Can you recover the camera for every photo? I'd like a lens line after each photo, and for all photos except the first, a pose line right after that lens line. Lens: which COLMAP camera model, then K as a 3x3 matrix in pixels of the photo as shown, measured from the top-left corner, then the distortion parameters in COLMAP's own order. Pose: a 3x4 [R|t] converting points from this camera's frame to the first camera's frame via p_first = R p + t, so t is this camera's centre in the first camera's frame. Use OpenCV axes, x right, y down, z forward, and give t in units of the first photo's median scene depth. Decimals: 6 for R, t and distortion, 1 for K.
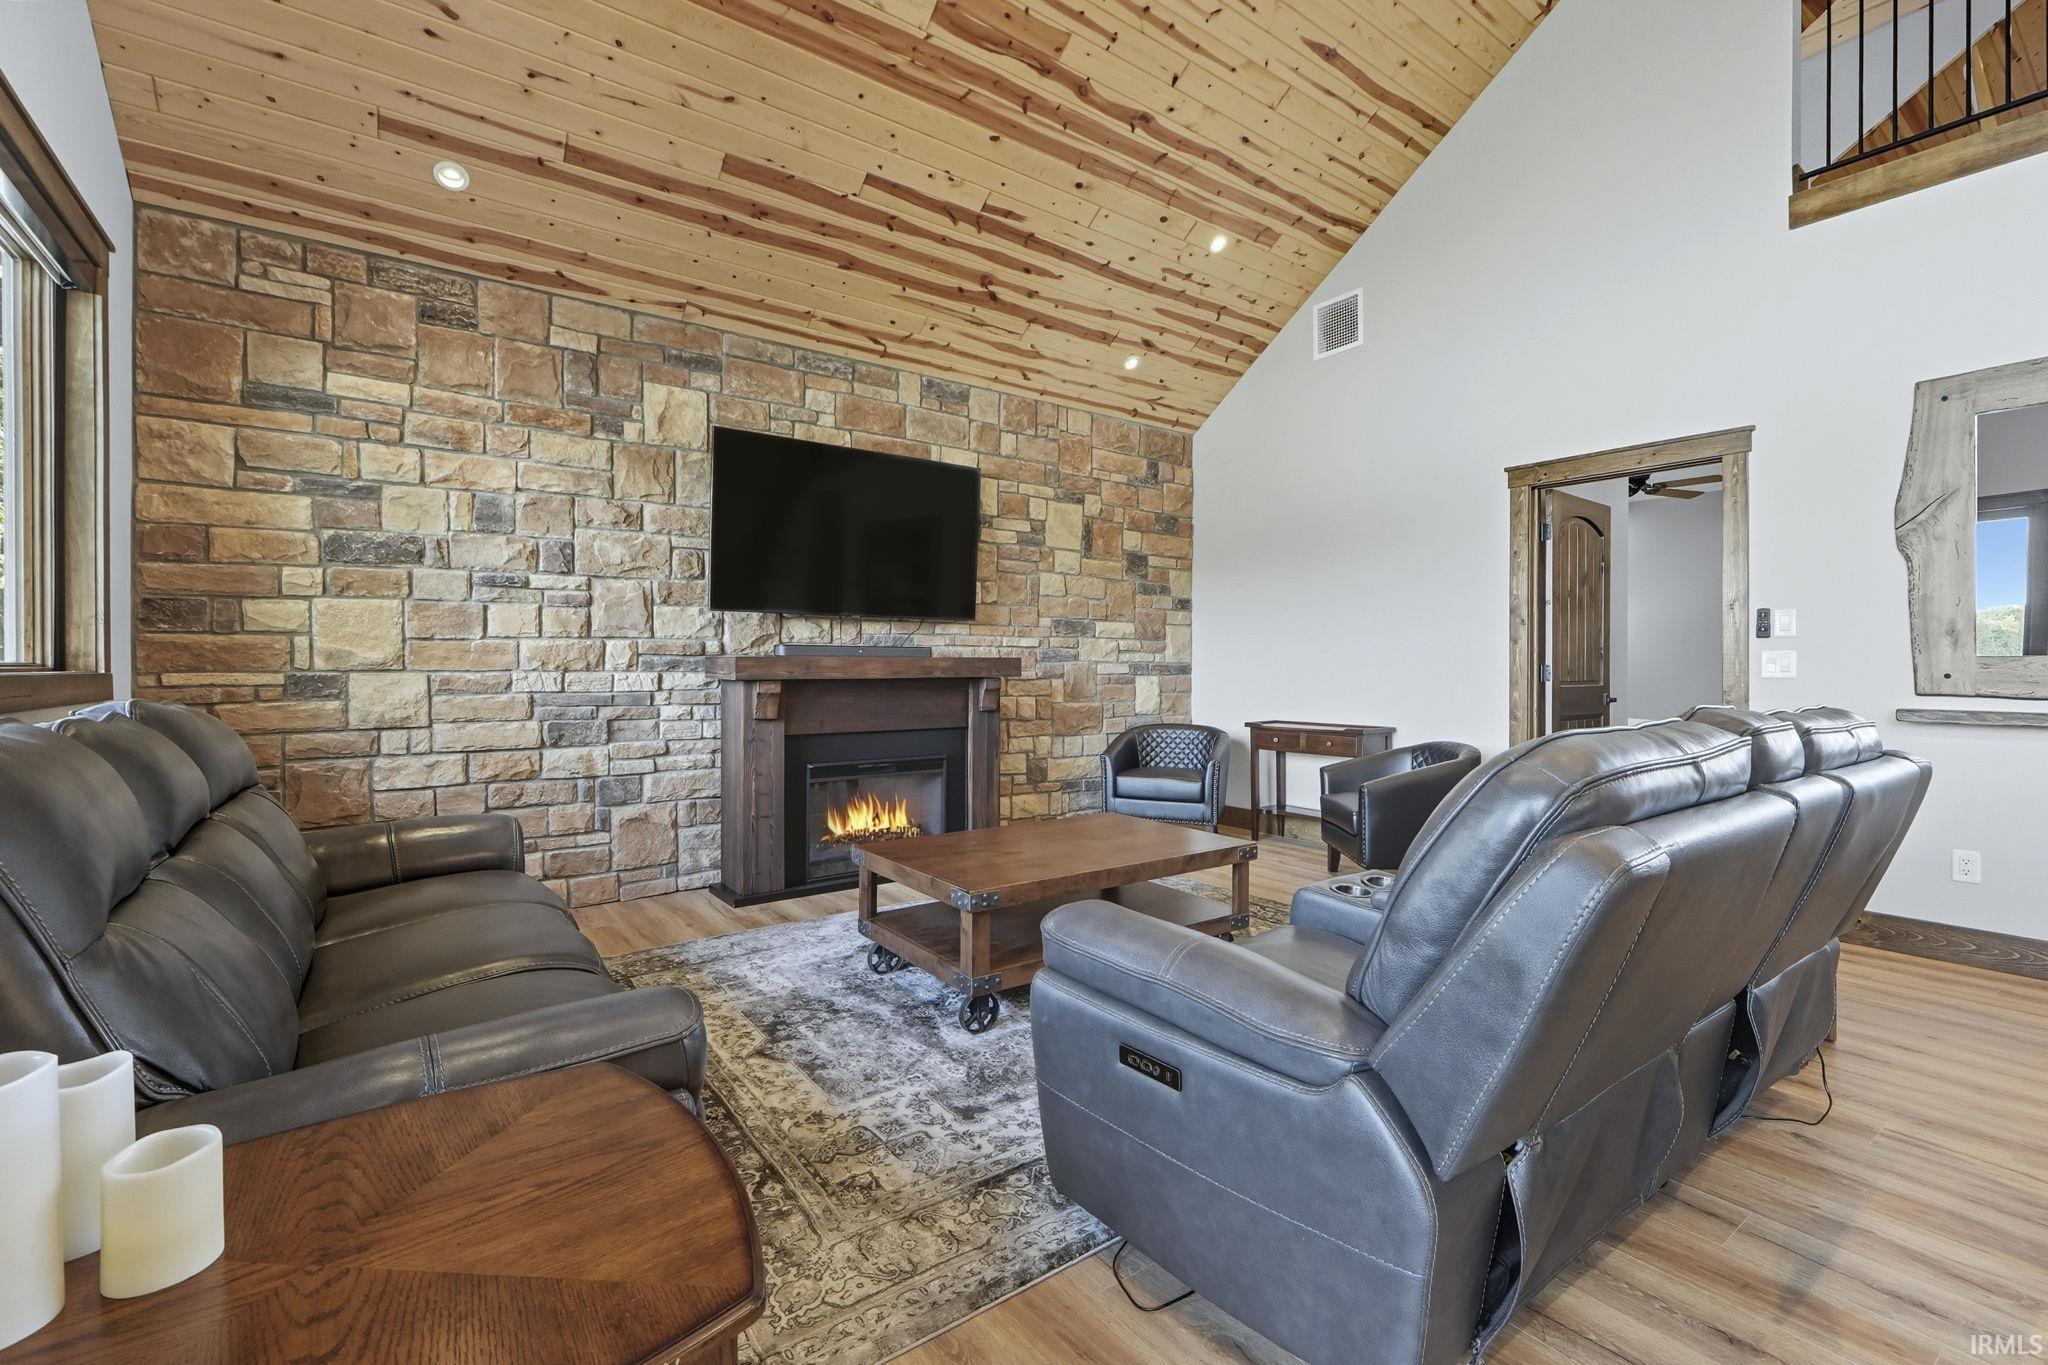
lens RADIAL K [[894.4, 0, 1034.1], [0, 894.4, 668.4], [0, 0, 1]] dist [0.004615, -0.002952]
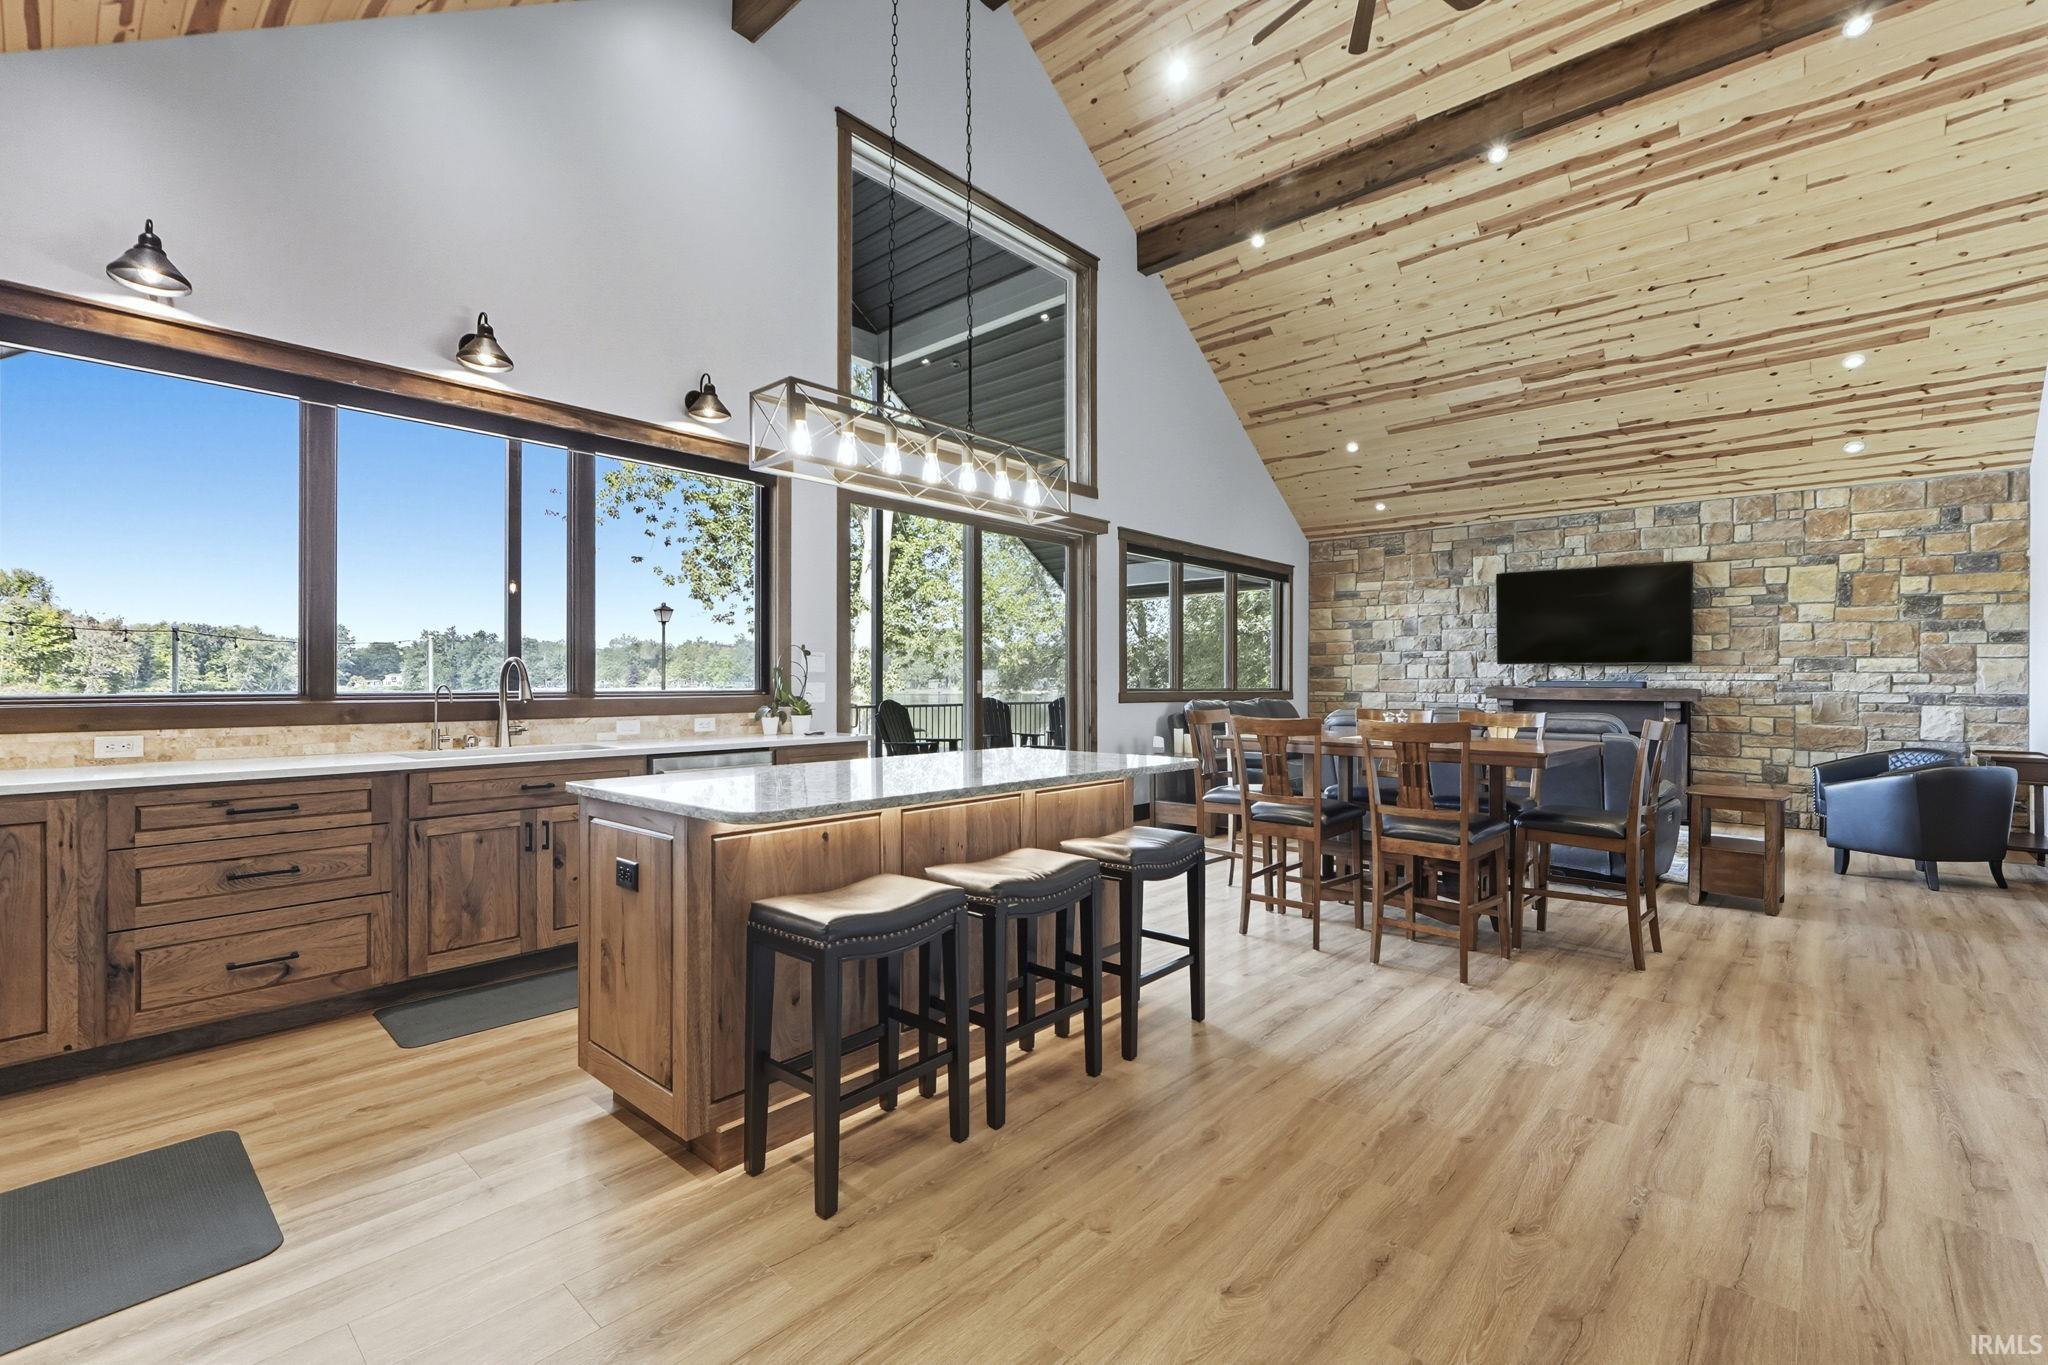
lens RADIAL K [[894.4, 0, 1031.9], [0, 894.4, 676.6], [0, 0, 1]] dist [0.004615, -0.002952]
pose [[0.209495, -0.005206, -0.977796, 1.486319], [-0.011321, 0.999906, -0.007750, -0.009416], [0.977744, 0.012693, 0.209417, -0.484269]]
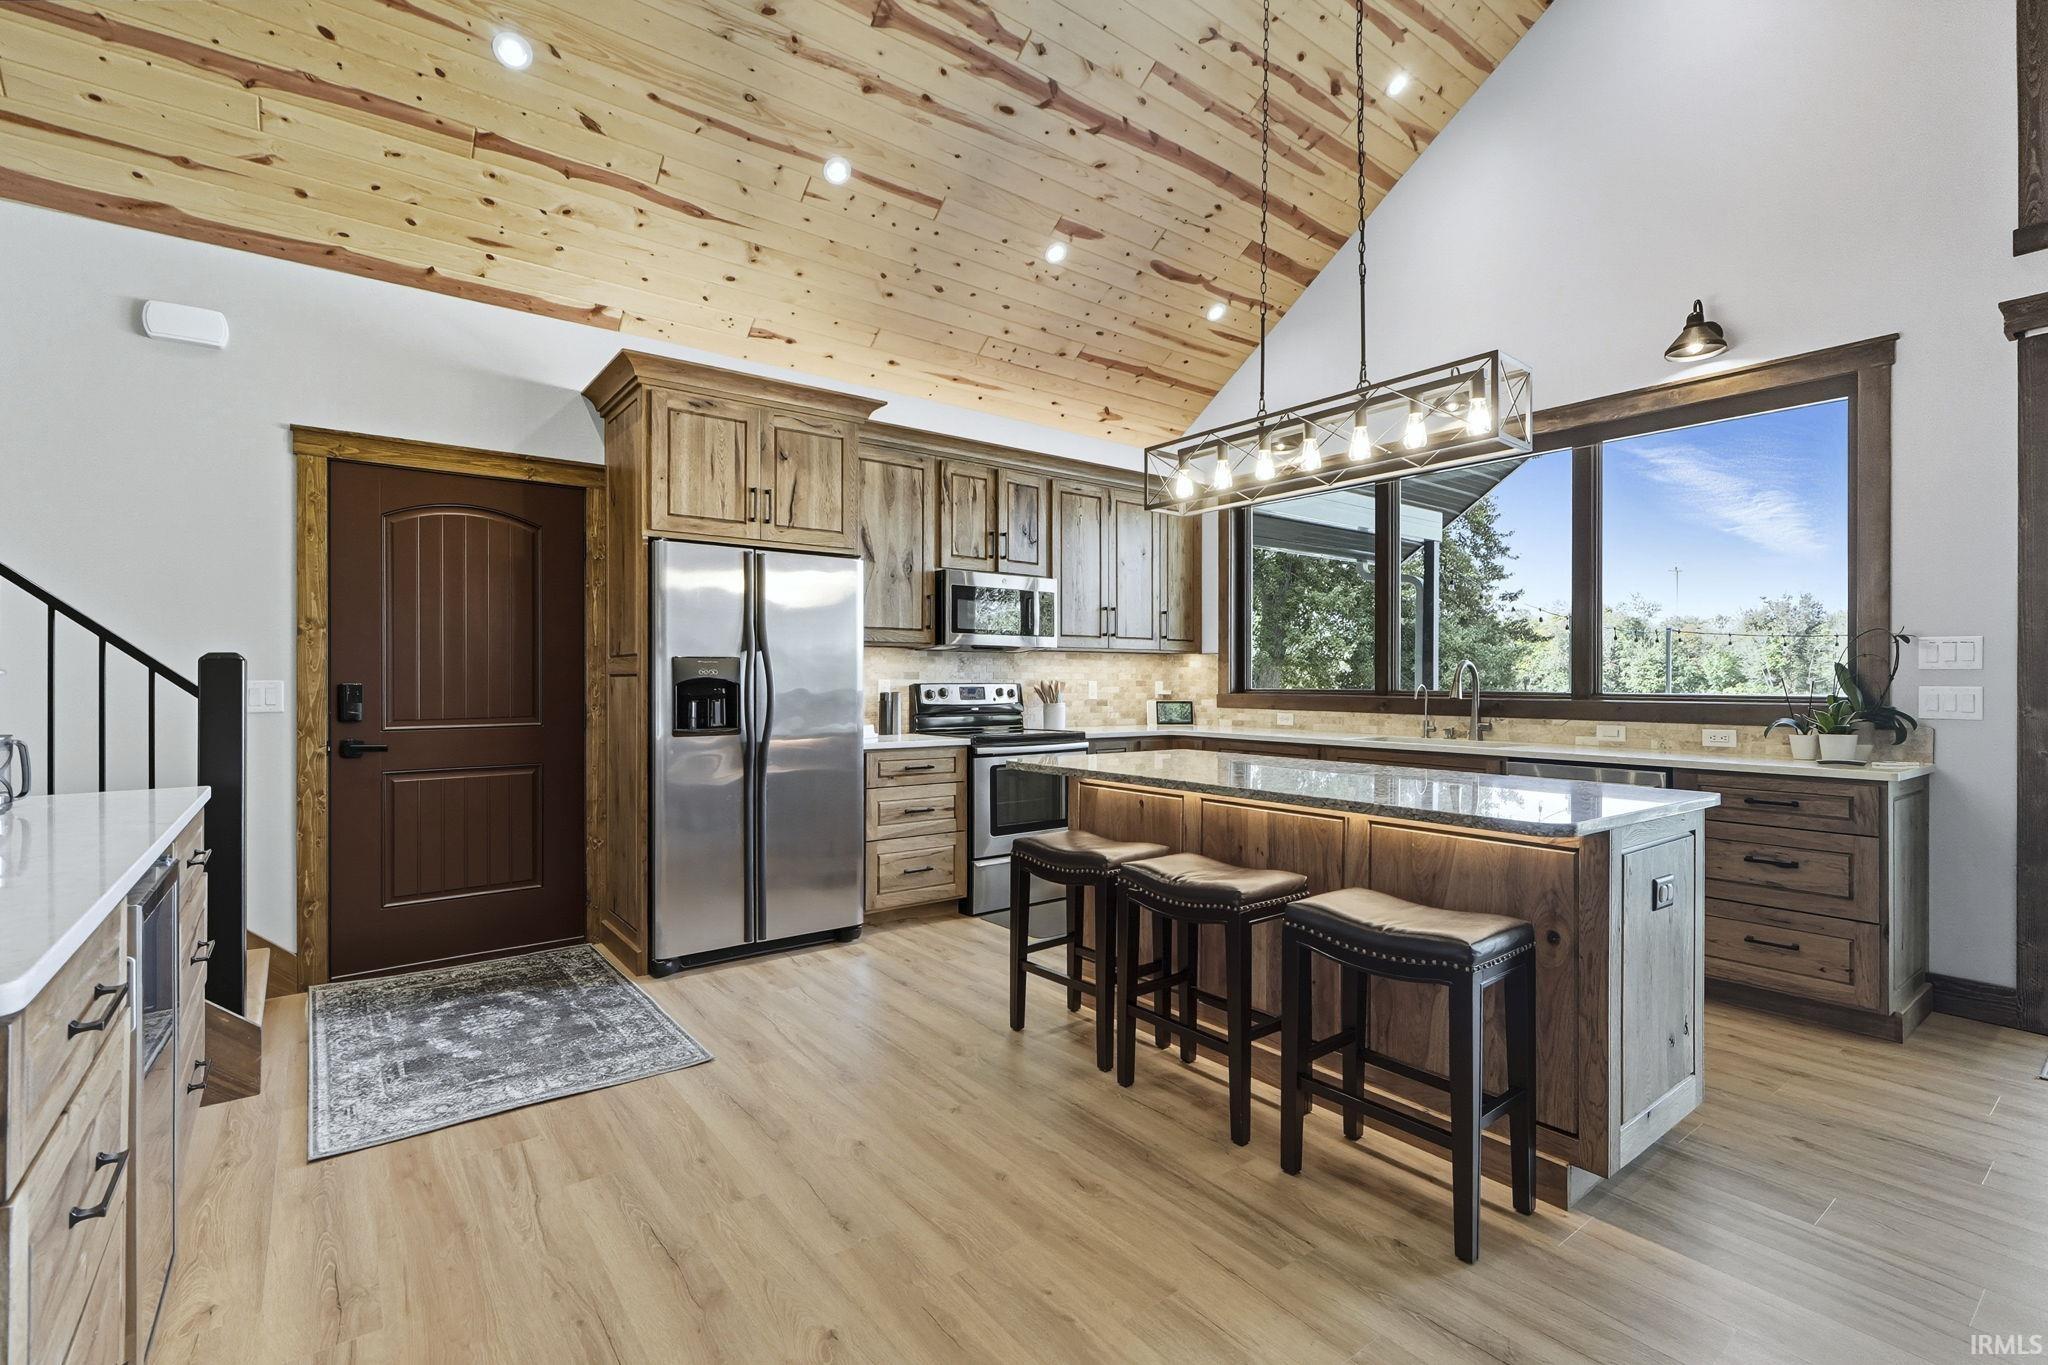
lens RADIAL K [[921.7, 0, 1021.2], [0, 921.7, 675.1], [0, 0, 1]] dist [-0.002165, -0.000049]
pose [[-0.999876, -0.003907, -0.015252, 0.996715], [-0.003999, 0.999974, 0.005984, -0.018698], [0.015229, 0.006044, -0.999866, 0.277537]]
